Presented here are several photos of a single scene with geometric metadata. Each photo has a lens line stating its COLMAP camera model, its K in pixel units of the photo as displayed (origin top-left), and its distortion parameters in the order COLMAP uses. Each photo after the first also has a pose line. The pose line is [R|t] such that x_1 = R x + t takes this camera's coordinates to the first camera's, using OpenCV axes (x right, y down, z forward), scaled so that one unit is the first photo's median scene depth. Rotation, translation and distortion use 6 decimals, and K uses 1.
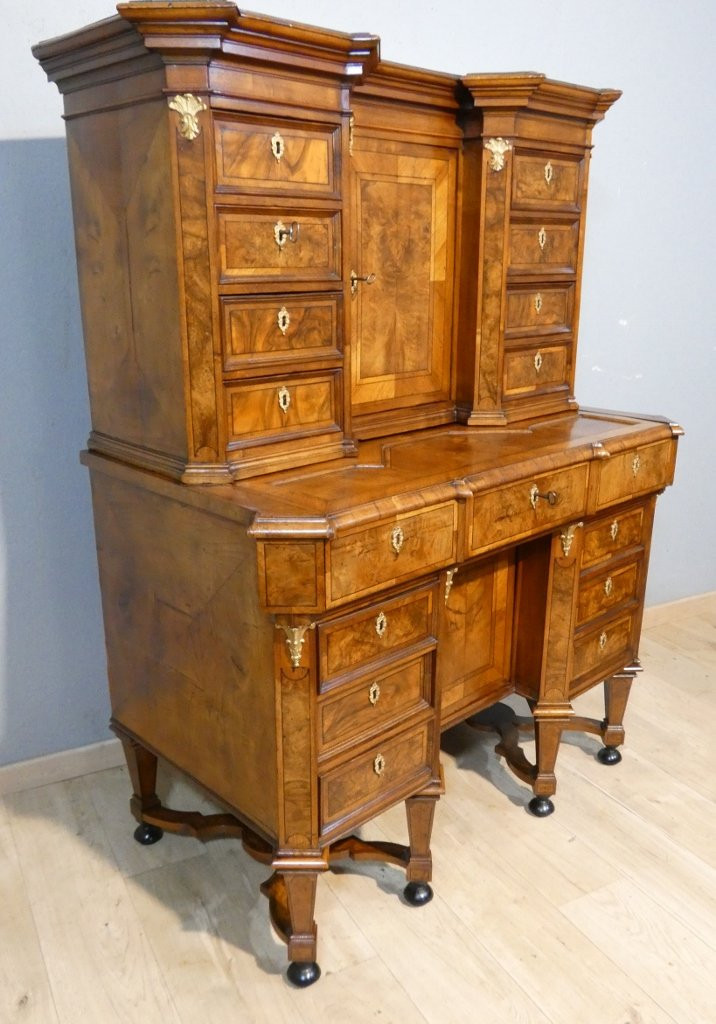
lens RADIAL K [[868.0, 0, 370.9], [0, 868.0, 526.7], [0, 0, 1]] dist [-0.025385, -0.010688]
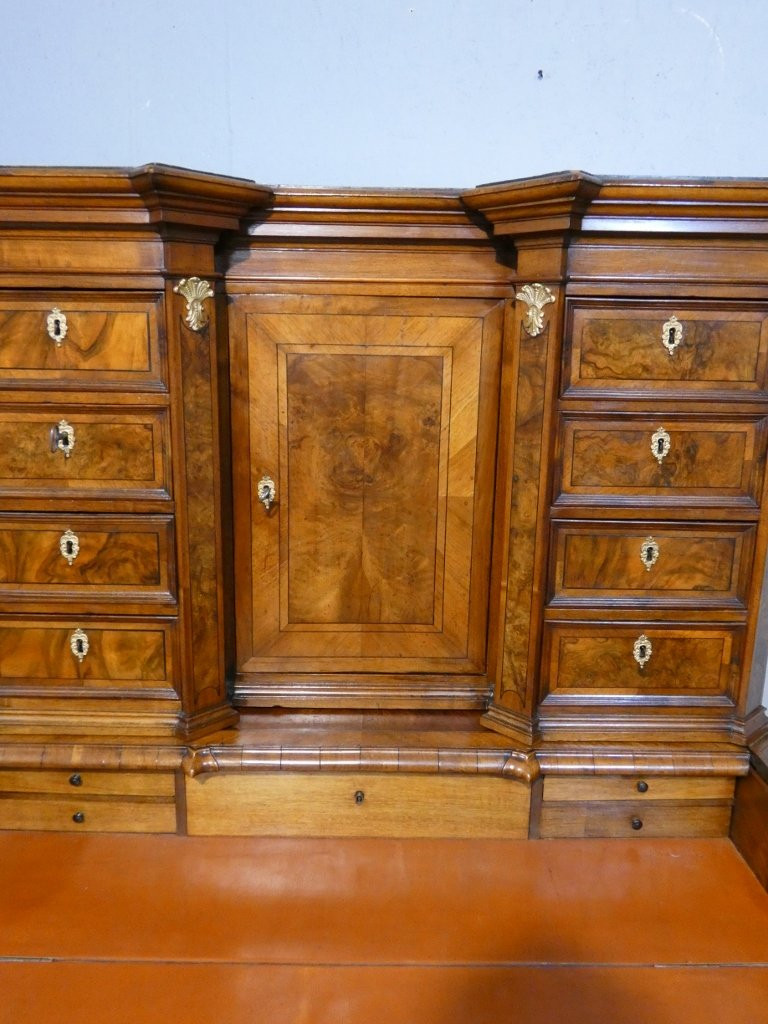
lens RADIAL K [[834.3, 0, 392.2], [0, 834.3, 510.9], [0, 0, 1]] dist [-0.036809, 0.013046]
pose [[0.728168, 0.164178, -0.665445, 0.511184], [-0.224601, 0.974436, -0.005359, -0.290743], [0.647554, 0.153362, 0.746428, 0.568967]]
